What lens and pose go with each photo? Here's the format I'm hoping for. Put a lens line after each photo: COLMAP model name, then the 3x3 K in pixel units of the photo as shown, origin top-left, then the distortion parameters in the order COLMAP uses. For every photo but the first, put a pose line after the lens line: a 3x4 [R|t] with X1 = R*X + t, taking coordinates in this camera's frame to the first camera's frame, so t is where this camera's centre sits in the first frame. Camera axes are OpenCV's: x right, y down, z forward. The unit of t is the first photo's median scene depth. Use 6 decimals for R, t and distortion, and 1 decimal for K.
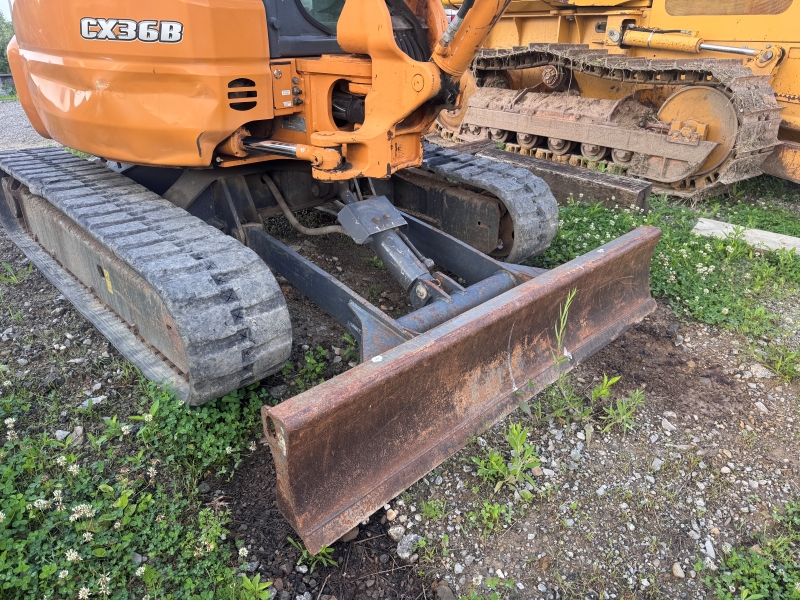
lens RADIAL K [[567.2, 0, 405.9], [0, 567.2, 303.4], [0, 0, 1]] dist [0.045326, -0.061306]
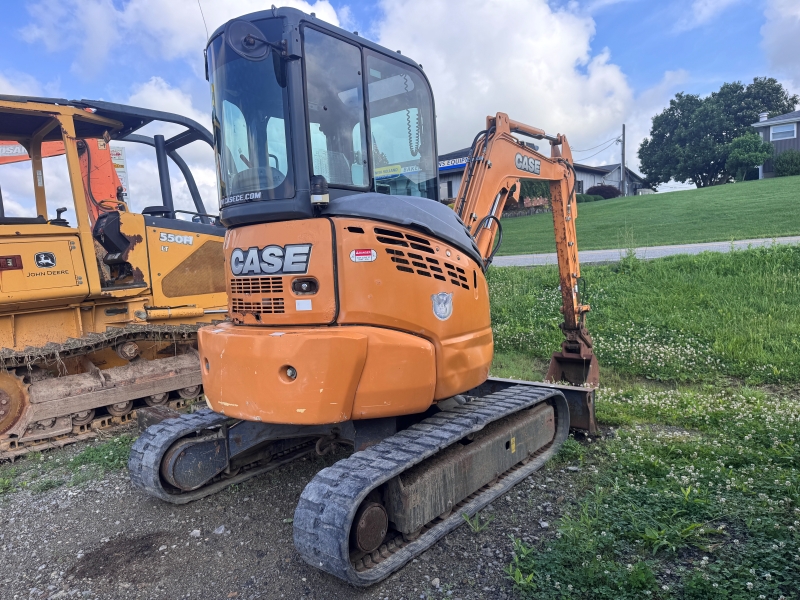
lens RADIAL K [[558.7, 0, 400.0], [0, 558.7, 300.0], [0, 0, 1]] dist [0.096409, -0.128929]
pose [[-0.113587, -0.083216, 0.990037, -2.179615], [0.493740, 0.859998, 0.128933, -0.821800], [-0.862159, 0.503466, -0.056597, 1.201924]]
